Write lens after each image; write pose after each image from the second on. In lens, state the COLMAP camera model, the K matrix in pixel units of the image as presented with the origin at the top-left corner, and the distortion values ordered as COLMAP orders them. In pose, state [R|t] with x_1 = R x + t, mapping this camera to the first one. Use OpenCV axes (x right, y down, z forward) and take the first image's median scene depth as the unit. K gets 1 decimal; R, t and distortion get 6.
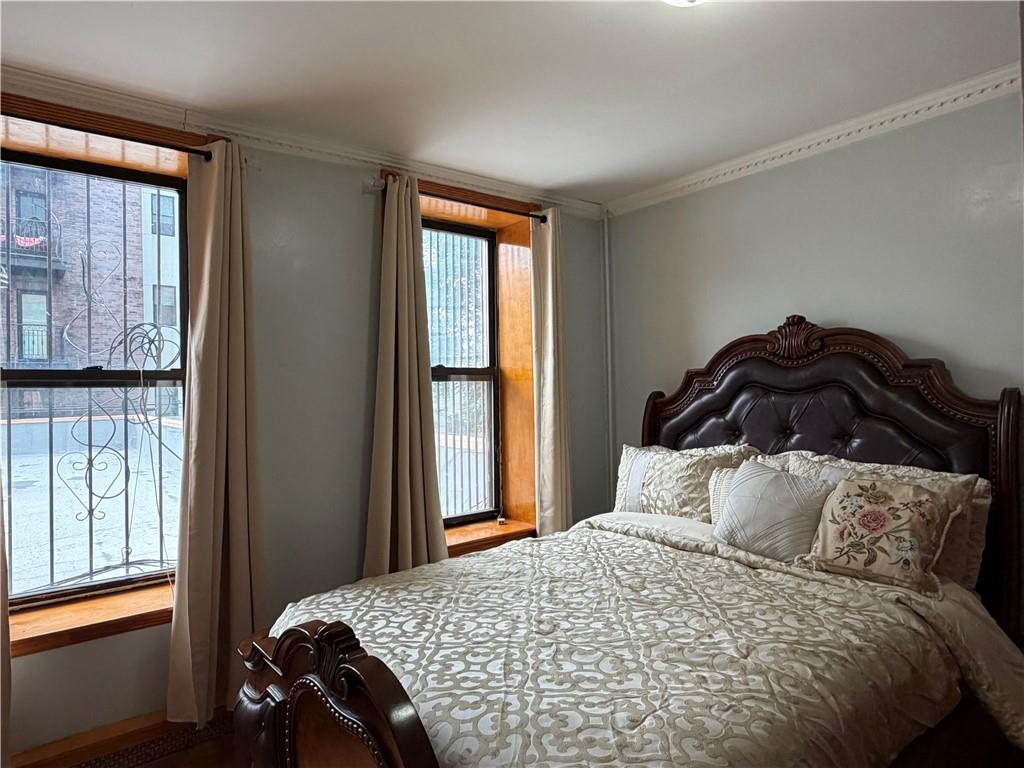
lens RADIAL K [[606.3, 0, 508.1], [0, 606.3, 387.9], [0, 0, 1]] dist [0.000376, 0.003341]
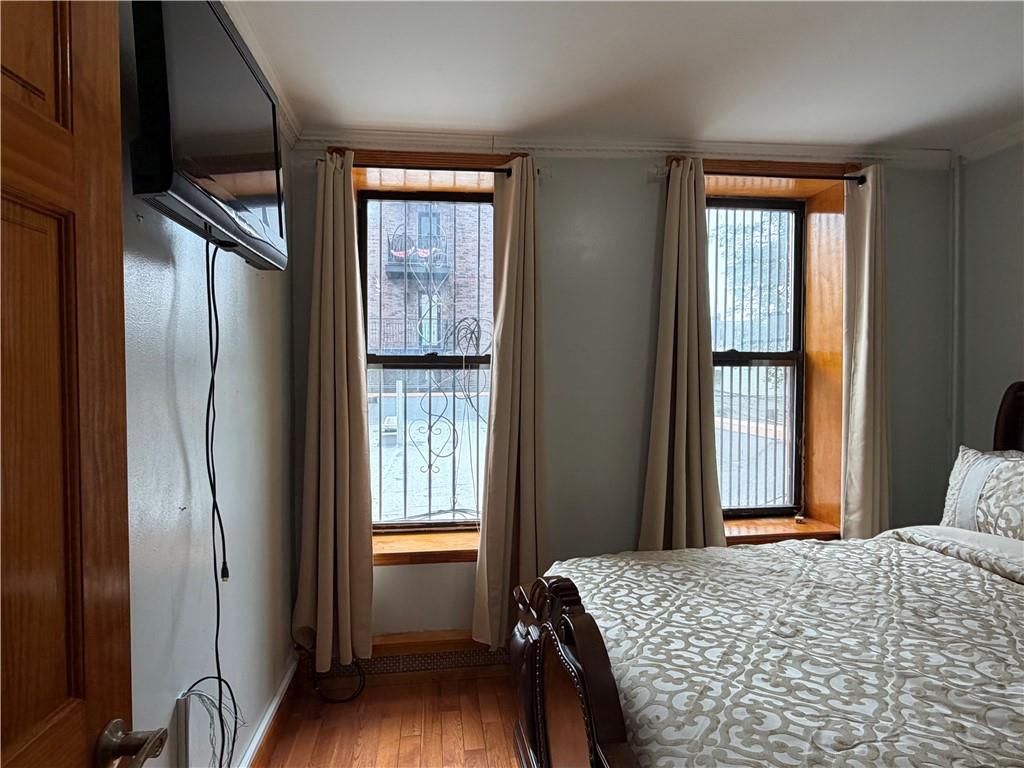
lens RADIAL K [[606.3, 0, 508.1], [0, 606.3, 387.9], [0, 0, 1]] dist [0.000376, 0.003341]
pose [[0.858104, 0.025730, -0.512831, 0.127374], [-0.012169, 0.999482, 0.029785, -0.001649], [0.513331, -0.019319, 0.857973, -0.014207]]
